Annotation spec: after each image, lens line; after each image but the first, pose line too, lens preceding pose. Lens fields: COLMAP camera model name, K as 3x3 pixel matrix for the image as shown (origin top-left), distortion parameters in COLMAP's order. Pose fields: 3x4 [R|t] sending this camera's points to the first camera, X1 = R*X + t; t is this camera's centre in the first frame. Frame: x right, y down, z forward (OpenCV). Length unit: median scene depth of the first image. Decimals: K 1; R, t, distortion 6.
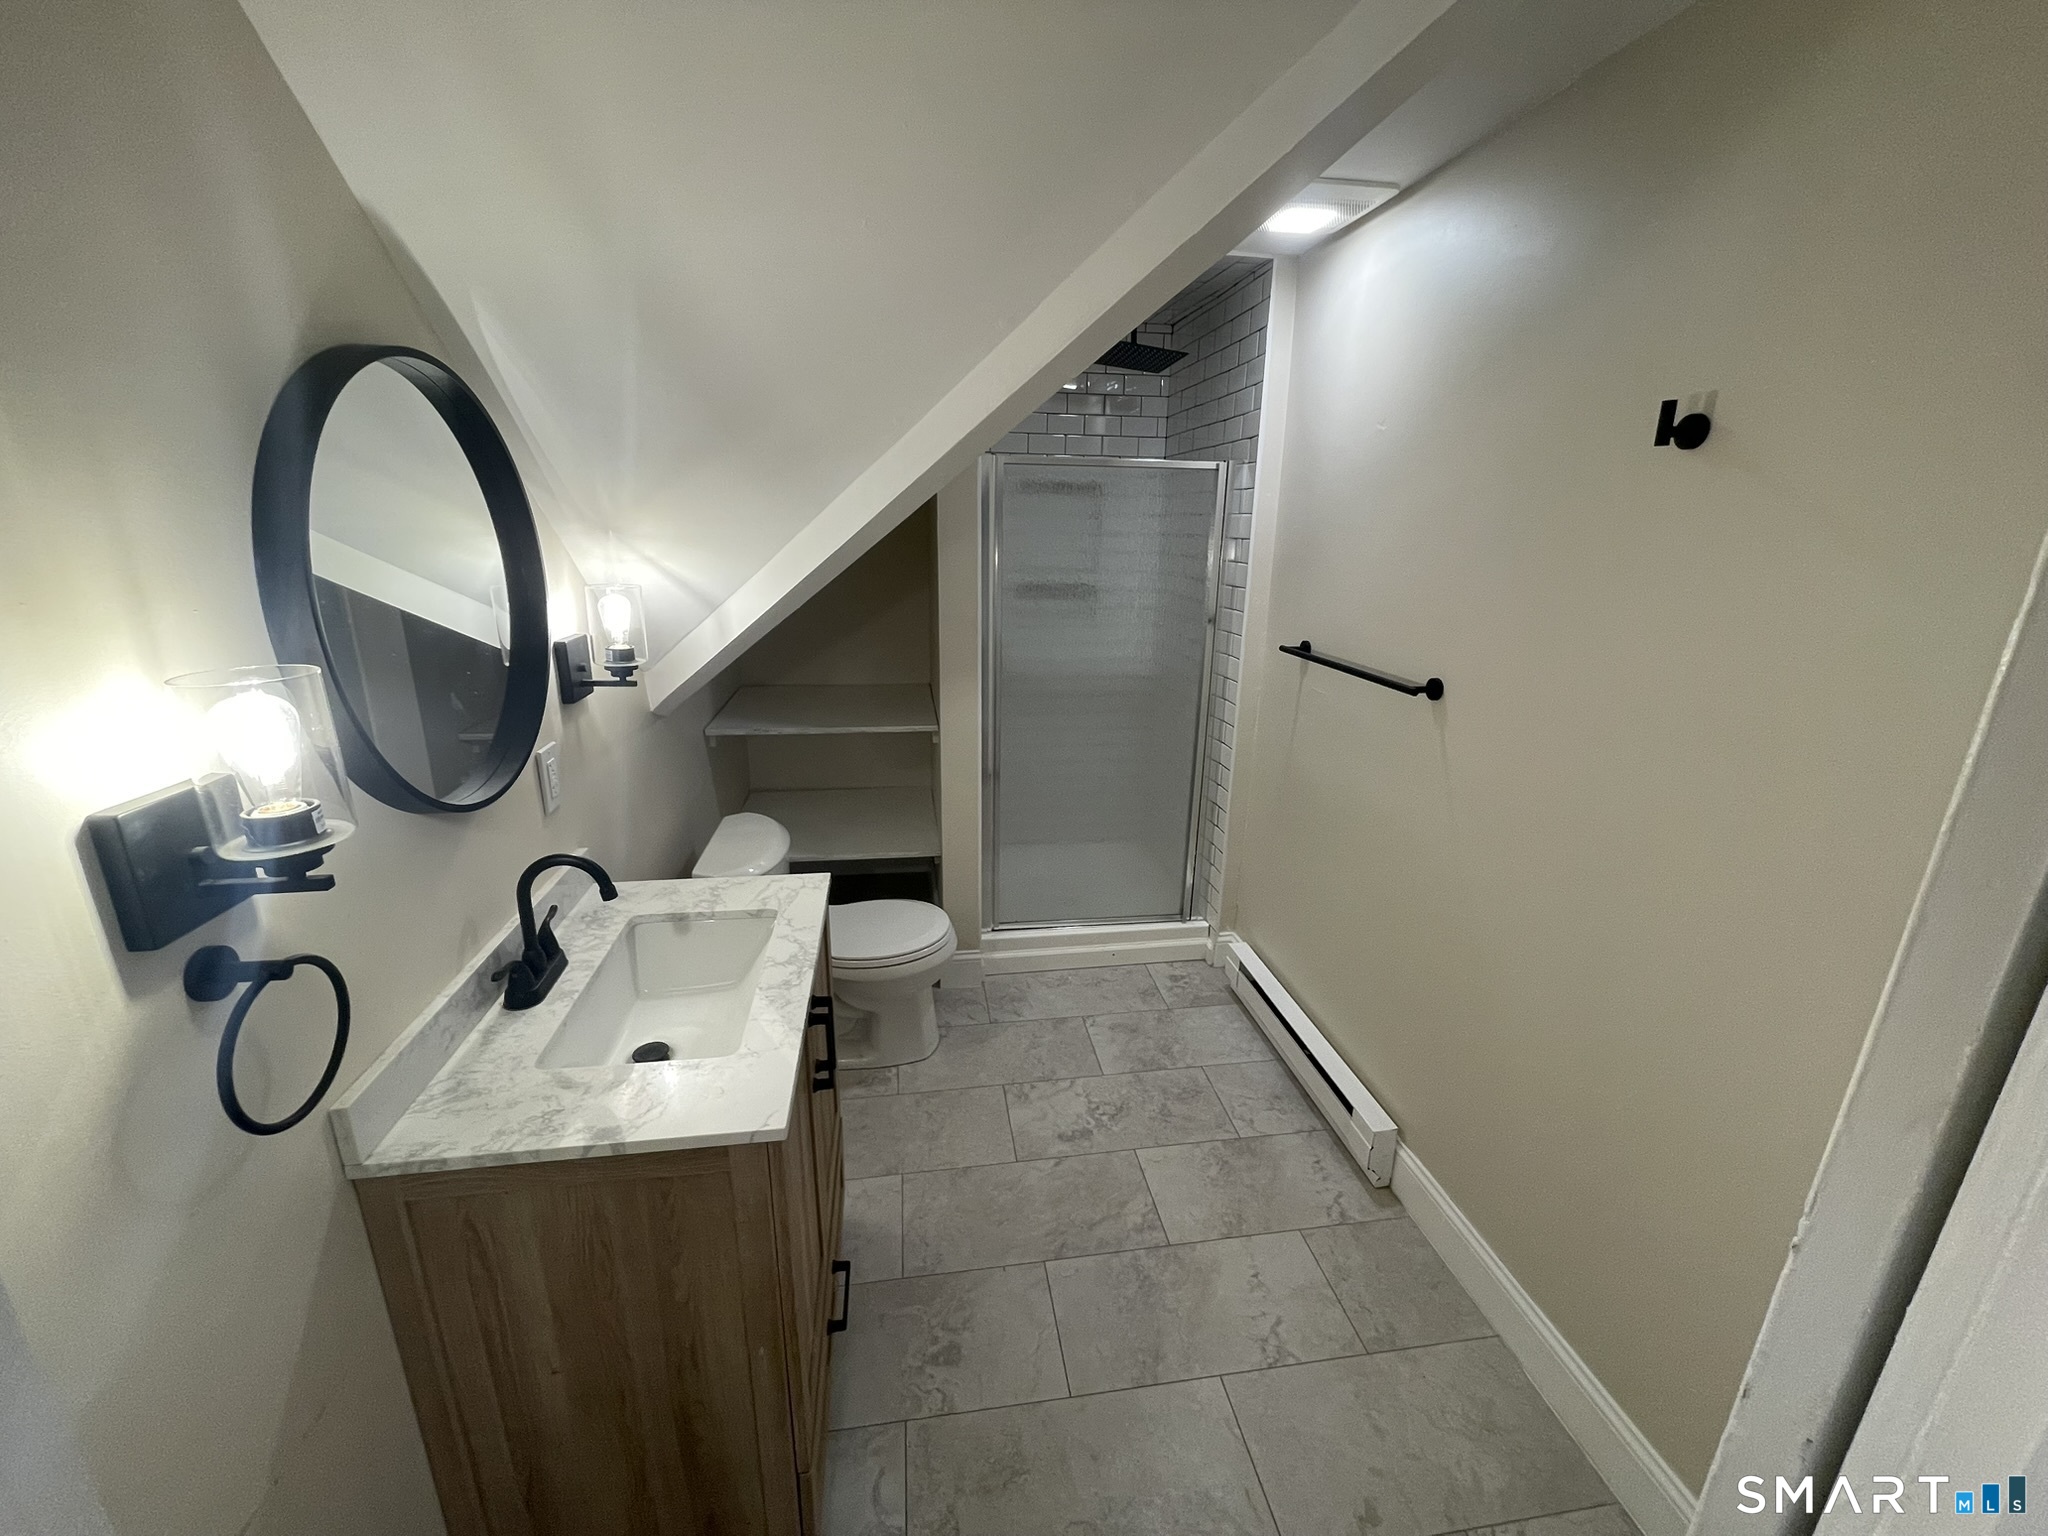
lens RADIAL K [[825.9, 0, 1024.0], [0, 825.9, 768.0], [0, 0, 1]] dist [-0.001936, -0.000589]
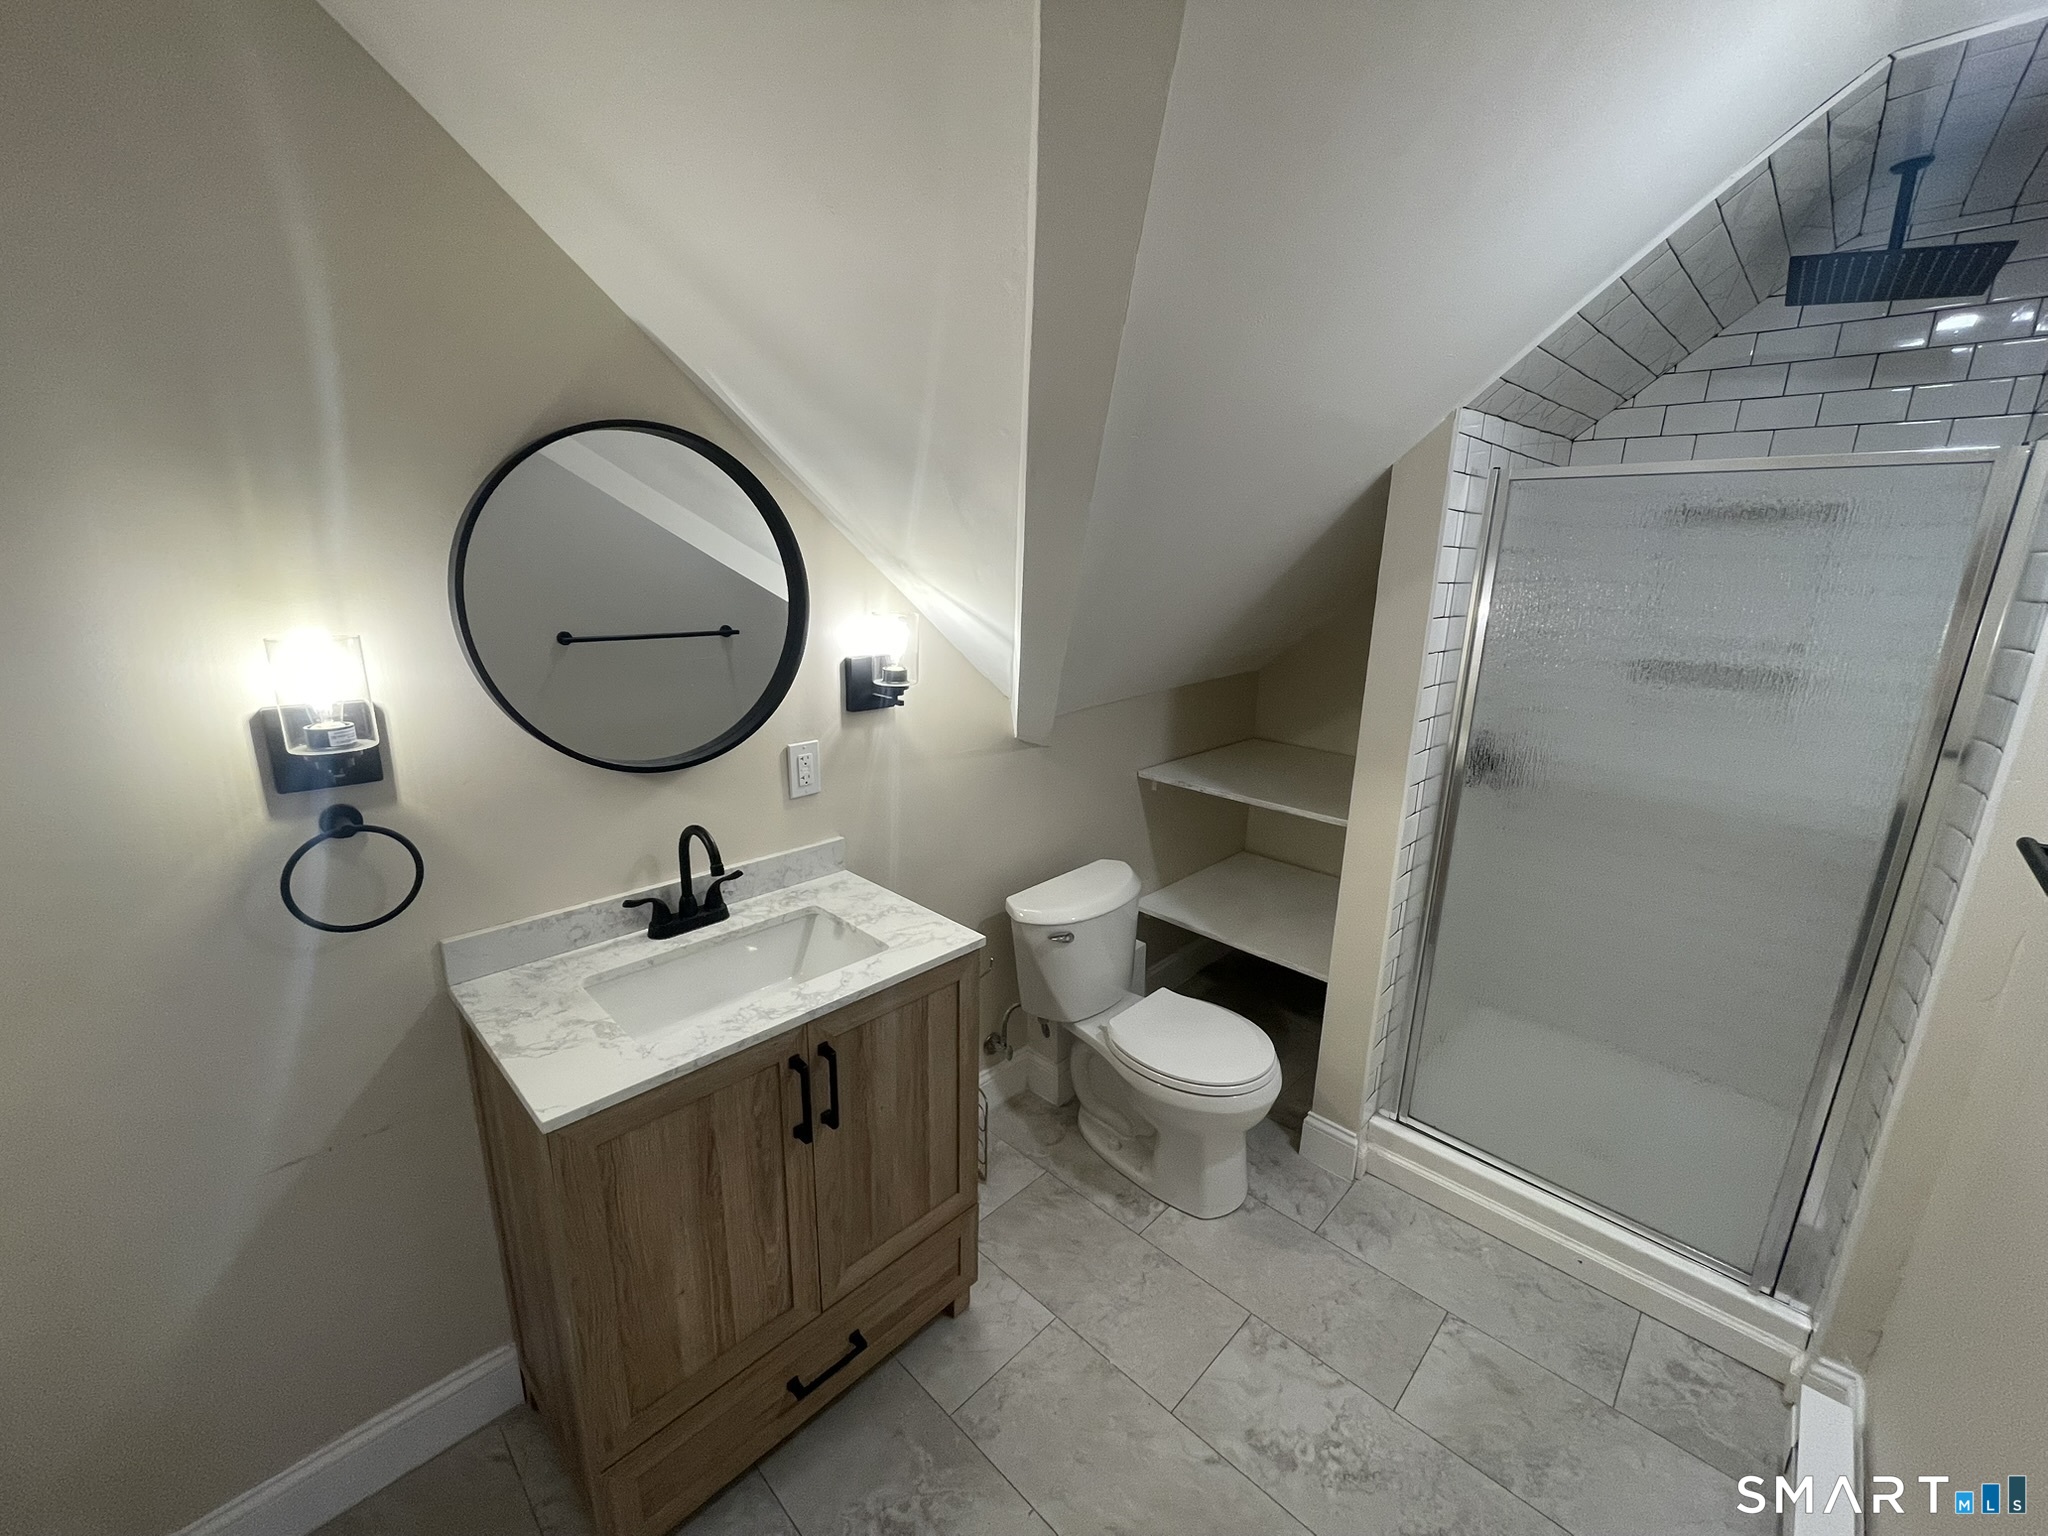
lens RADIAL K [[825.9, 0, 1024.0], [0, 825.9, 768.0], [0, 0, 1]] dist [-0.001936, -0.000589]
pose [[0.604059, 0.195309, -0.772637, 0.341896], [-0.239129, 0.969251, 0.058055, -0.086475], [0.760217, 0.149691, 0.632188, 0.322164]]
